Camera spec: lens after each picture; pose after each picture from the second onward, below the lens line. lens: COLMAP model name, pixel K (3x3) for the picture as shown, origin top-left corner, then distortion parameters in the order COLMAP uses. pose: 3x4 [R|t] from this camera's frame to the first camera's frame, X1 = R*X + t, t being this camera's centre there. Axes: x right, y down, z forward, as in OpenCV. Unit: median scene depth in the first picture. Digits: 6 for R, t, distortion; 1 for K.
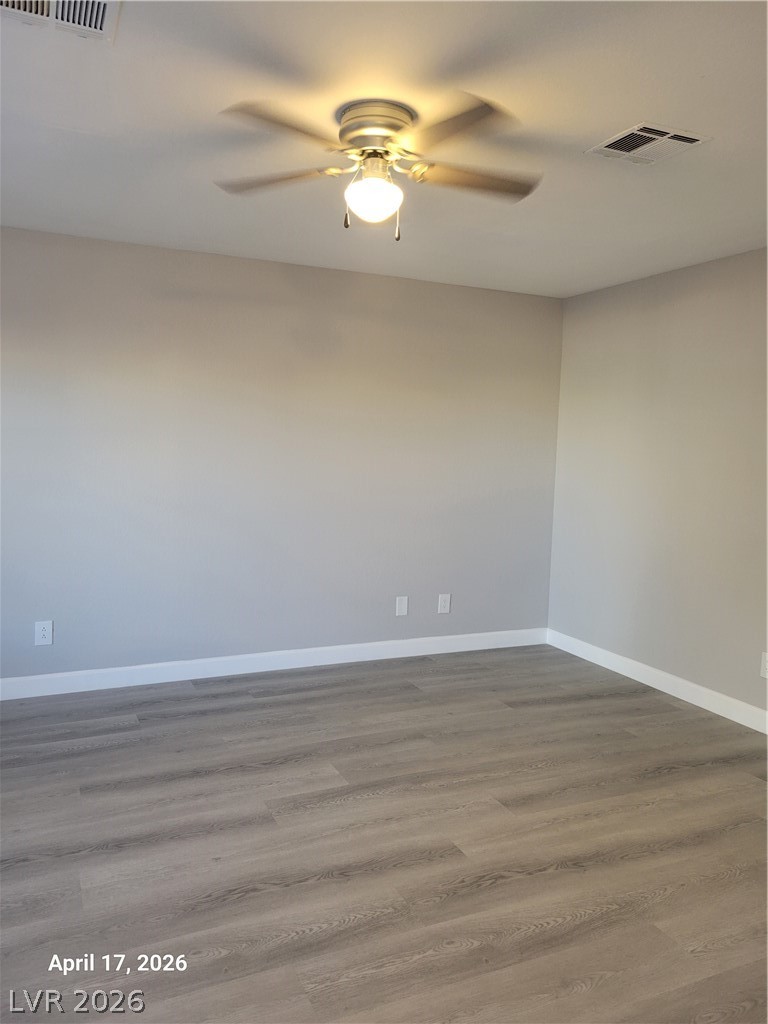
lens RADIAL K [[760.7, 0, 378.1], [0, 760.7, 499.4], [0, 0, 1]] dist [0.055070, -0.042788]
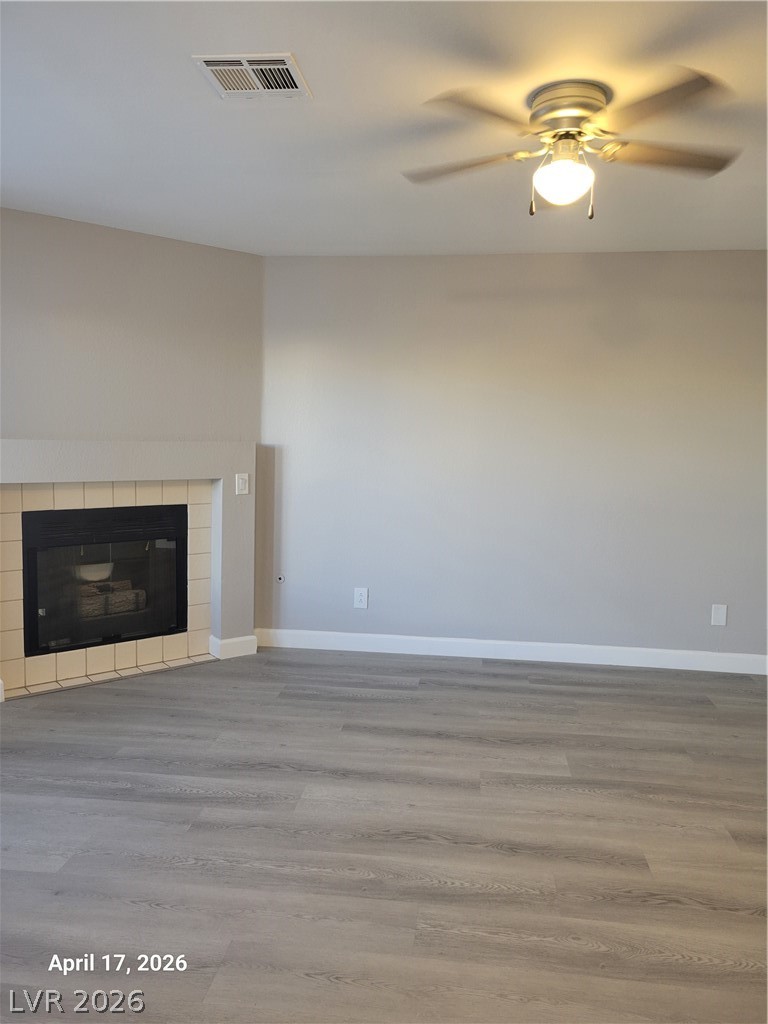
lens RADIAL K [[760.7, 0, 378.1], [0, 760.7, 499.4], [0, 0, 1]] dist [0.055070, -0.042788]
pose [[0.850334, 0.034282, -0.525126, 0.275497], [-0.034923, 0.999352, 0.008691, 0.016562], [0.525084, 0.010949, 0.850980, 0.025946]]
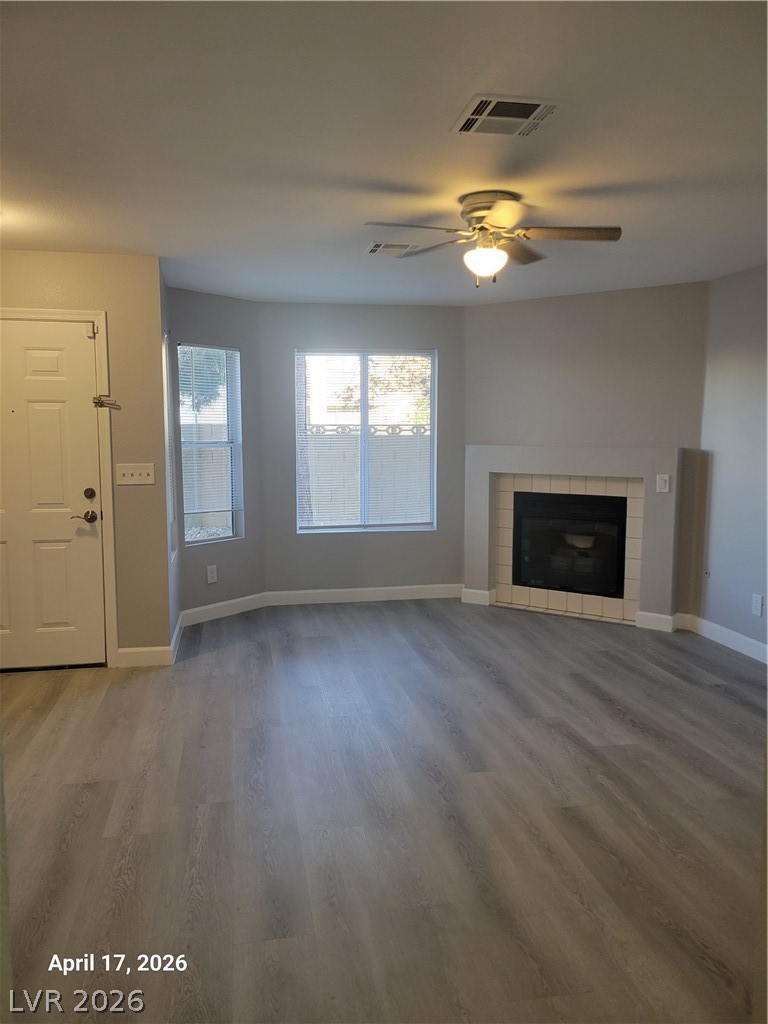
lens RADIAL K [[760.7, 0, 378.1], [0, 760.7, 499.4], [0, 0, 1]] dist [0.055070, -0.042788]
pose [[-0.236383, 0.066801, -0.969361, 1.170379], [-0.079075, 0.993002, 0.087713, -0.061600], [0.968437, 0.097386, -0.229446, 0.976778]]
